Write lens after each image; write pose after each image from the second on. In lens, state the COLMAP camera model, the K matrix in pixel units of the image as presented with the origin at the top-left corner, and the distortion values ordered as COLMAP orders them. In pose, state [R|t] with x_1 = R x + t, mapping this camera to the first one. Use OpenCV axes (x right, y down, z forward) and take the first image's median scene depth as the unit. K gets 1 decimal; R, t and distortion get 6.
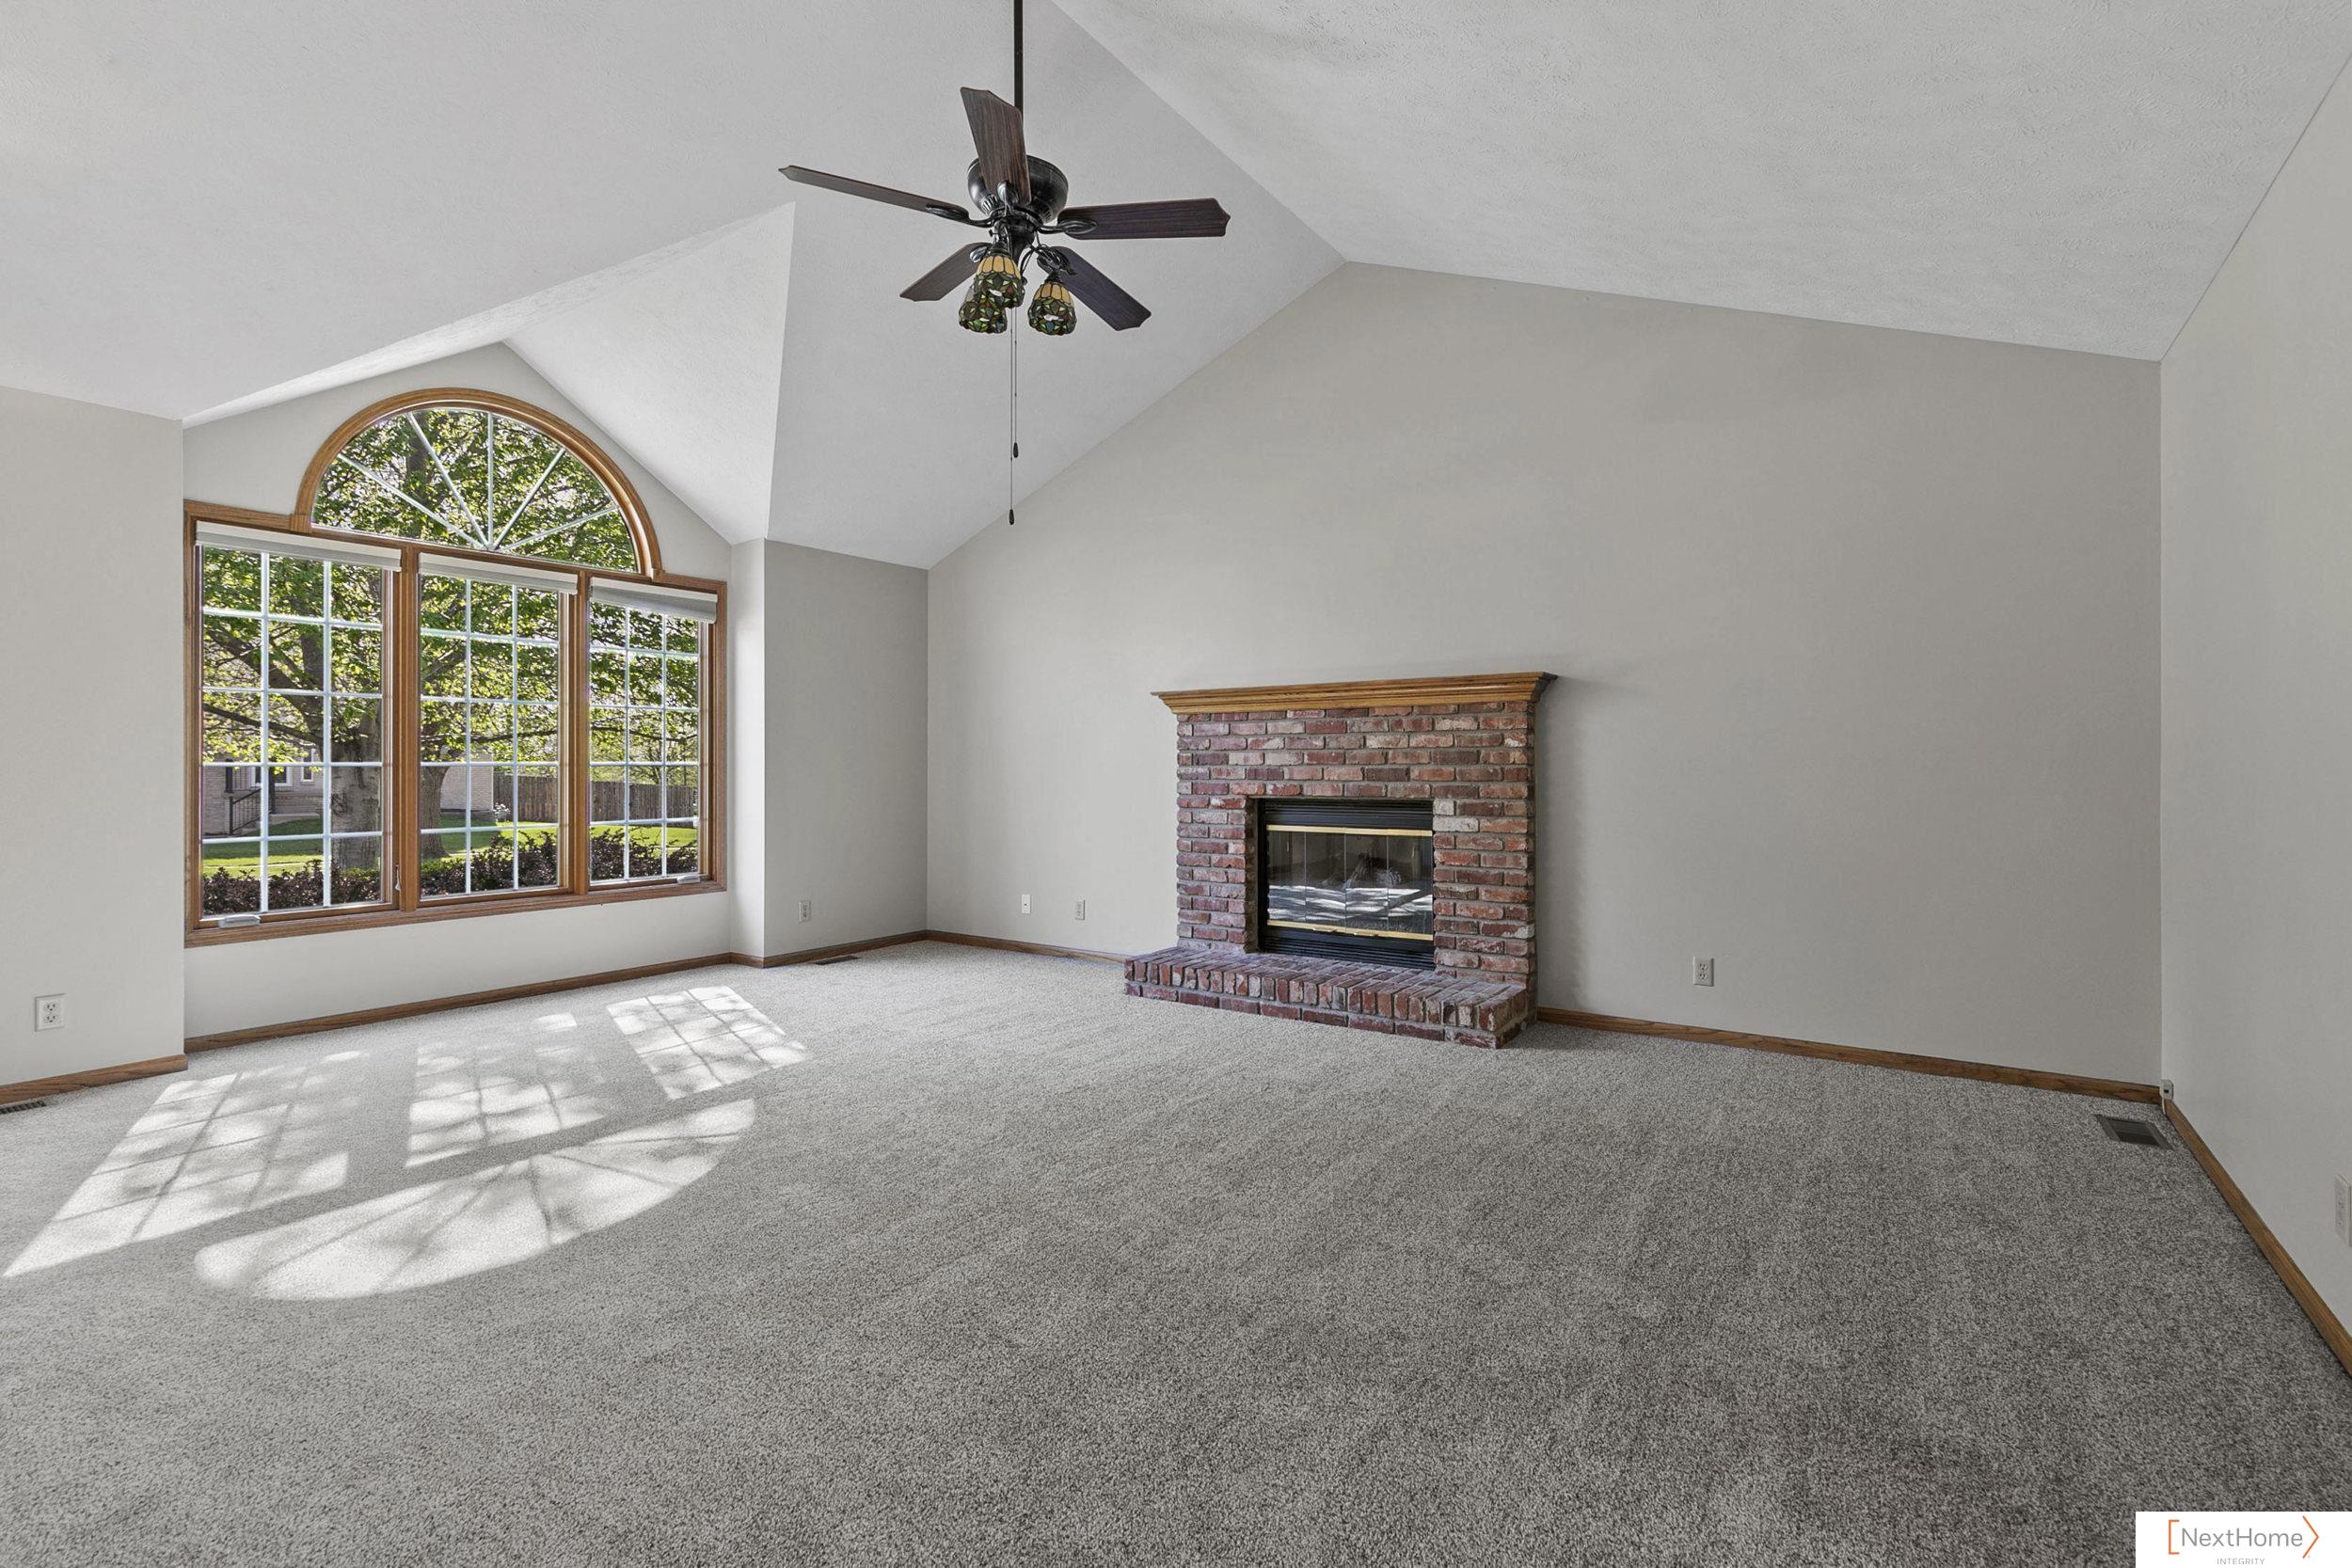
lens RADIAL K [[1067.2, 0, 1186.4], [0, 1067.2, 765.4], [0, 0, 1]] dist [0.007128, -0.000447]
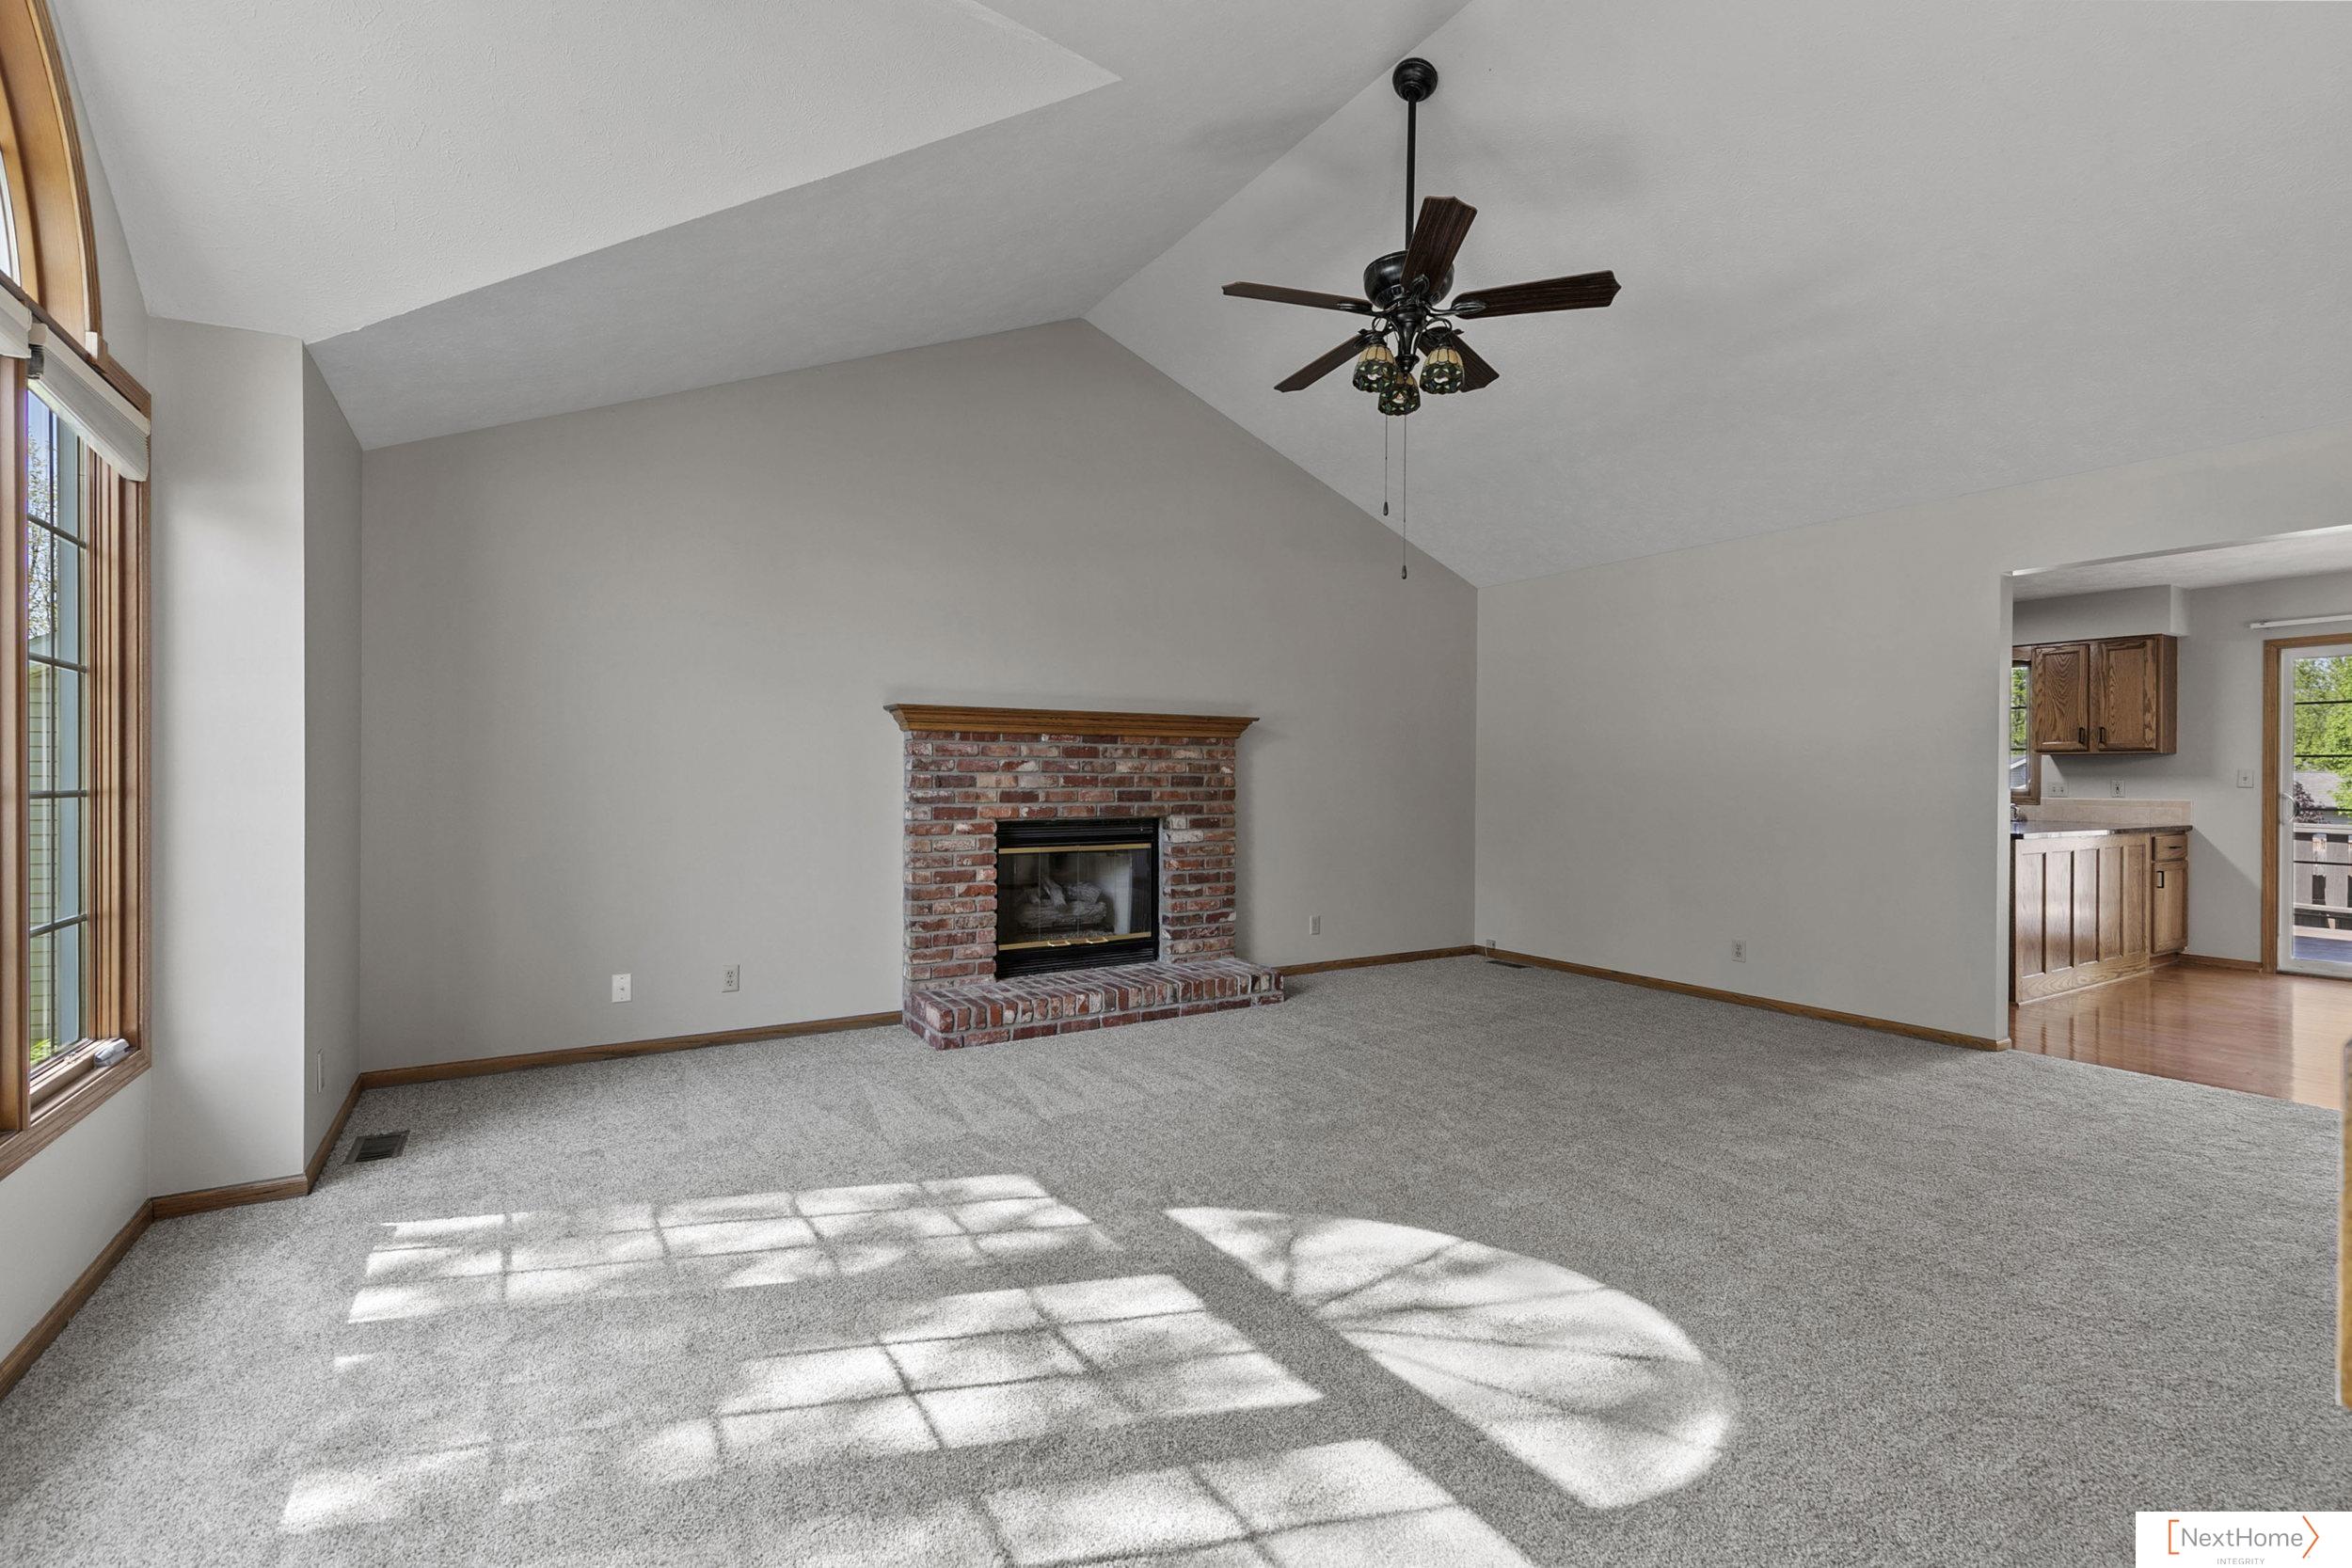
lens RADIAL K [[1067.2, 0, 1190.6], [0, 1067.2, 778.7], [0, 0, 1]] dist [0.007128, -0.000447]
pose [[0.393873, 0.001418, 0.919164, -0.801055], [-0.005248, 0.999986, 0.000706, -0.010160], [-0.919150, -0.005102, 0.393875, 0.479482]]
